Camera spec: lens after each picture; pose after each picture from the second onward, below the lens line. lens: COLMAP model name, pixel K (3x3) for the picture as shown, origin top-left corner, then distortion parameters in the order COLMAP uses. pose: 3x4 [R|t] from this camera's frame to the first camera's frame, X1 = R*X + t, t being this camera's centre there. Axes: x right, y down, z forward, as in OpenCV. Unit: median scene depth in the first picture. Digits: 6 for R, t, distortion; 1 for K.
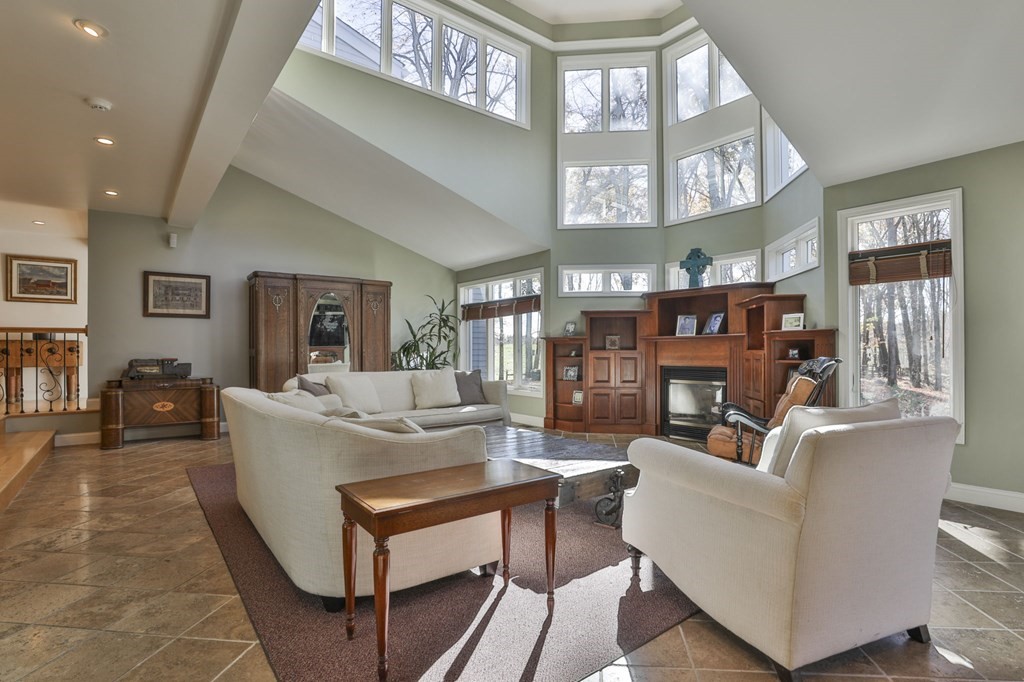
lens RADIAL K [[494.7, 0, 531.1], [0, 494.7, 349.3], [0, 0, 1]] dist [-0.026714, 0.001336]
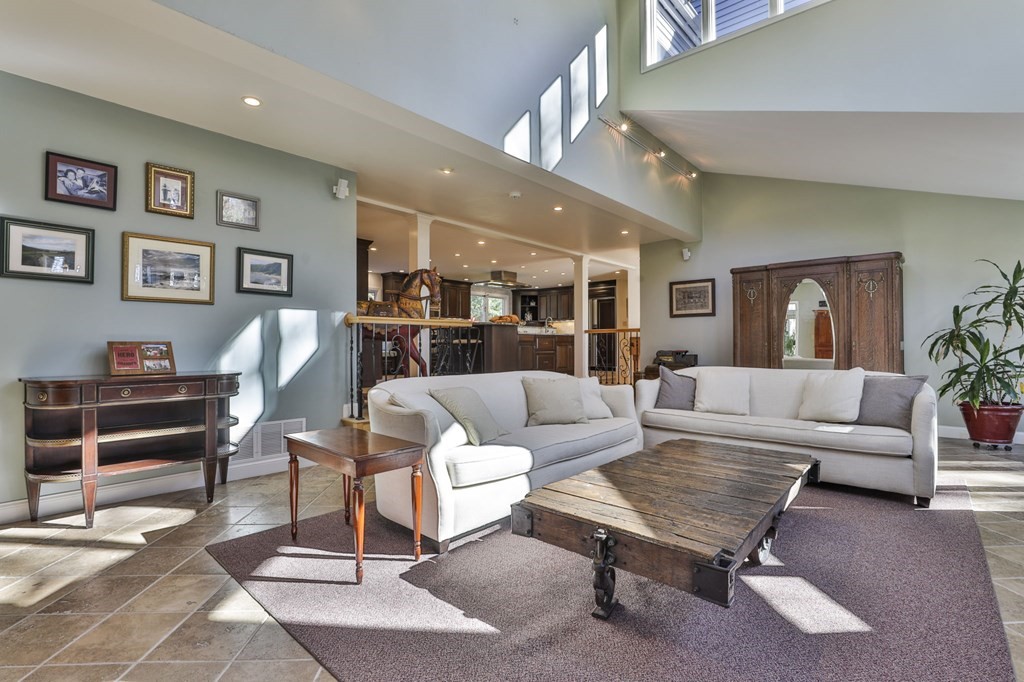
lens RADIAL K [[475.8, 0, 509.1], [0, 475.8, 339.0], [0, 0, 1]] dist [-0.026035, 0.003493]
pose [[0.164903, -0.008550, -0.986273, 0.360388], [0.000595, 0.999963, -0.008569, -0.000224], [0.986310, 0.000826, 0.164902, 0.362523]]
